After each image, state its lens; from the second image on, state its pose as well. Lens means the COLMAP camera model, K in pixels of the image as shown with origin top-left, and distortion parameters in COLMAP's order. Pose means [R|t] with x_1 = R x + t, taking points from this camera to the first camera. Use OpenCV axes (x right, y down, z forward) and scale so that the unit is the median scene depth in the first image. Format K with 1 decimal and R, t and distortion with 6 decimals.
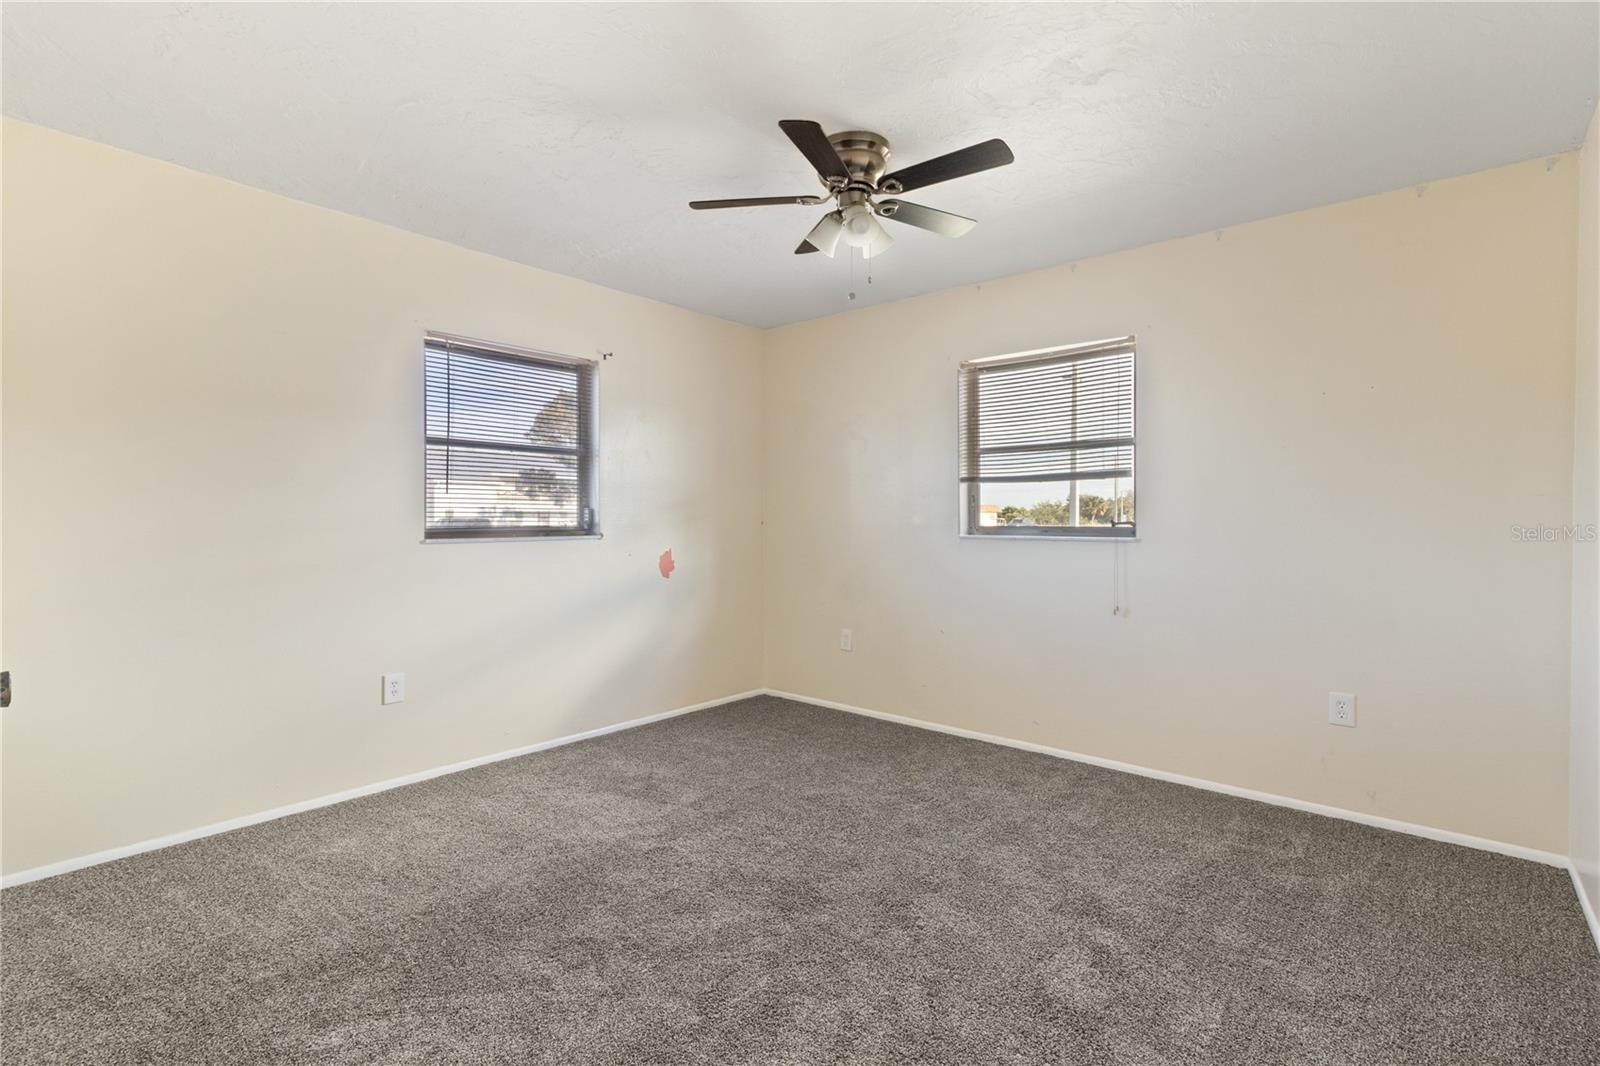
lens RADIAL K [[753.3, 0, 794.2], [0, 753.3, 533.4], [0, 0, 1]] dist [0.015941, -0.000872]
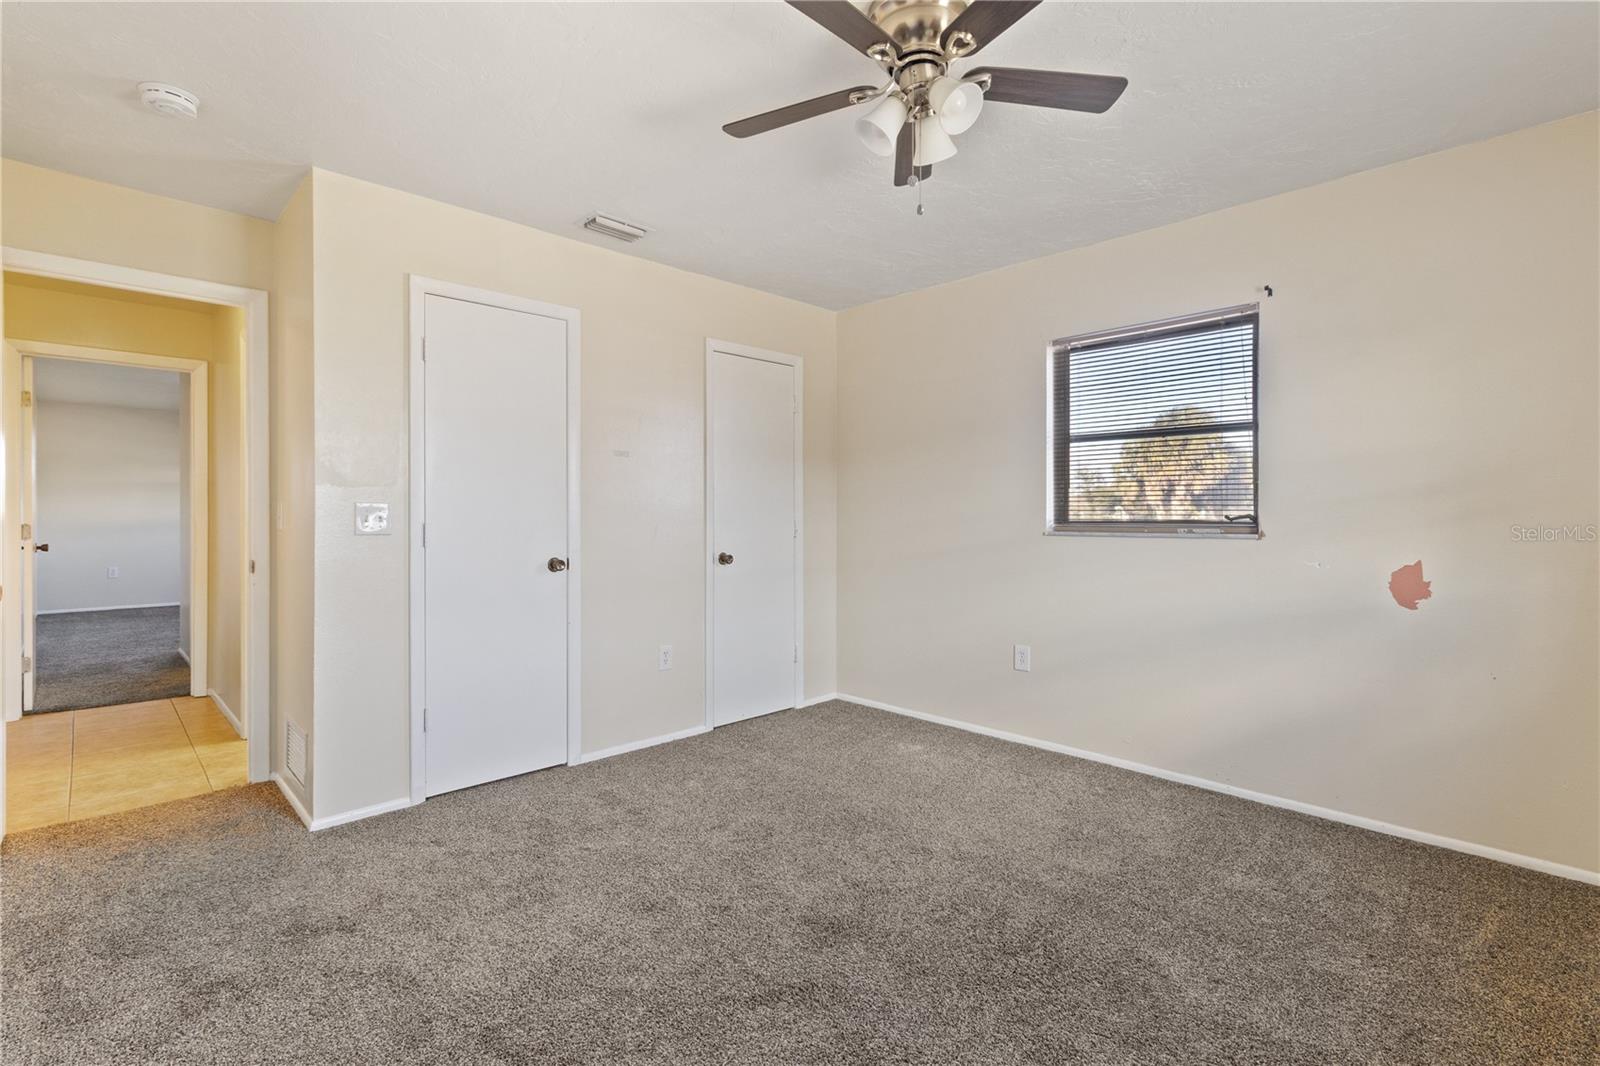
lens RADIAL K [[753.3, 0, 798.7], [0, 753.3, 523.8], [0, 0, 1]] dist [0.015941, -0.000872]
pose [[-0.103338, 0.007537, -0.994618, 0.719534], [-0.017837, 0.999796, 0.009430, -0.009282], [0.994486, 0.018715, -0.103182, 0.830499]]
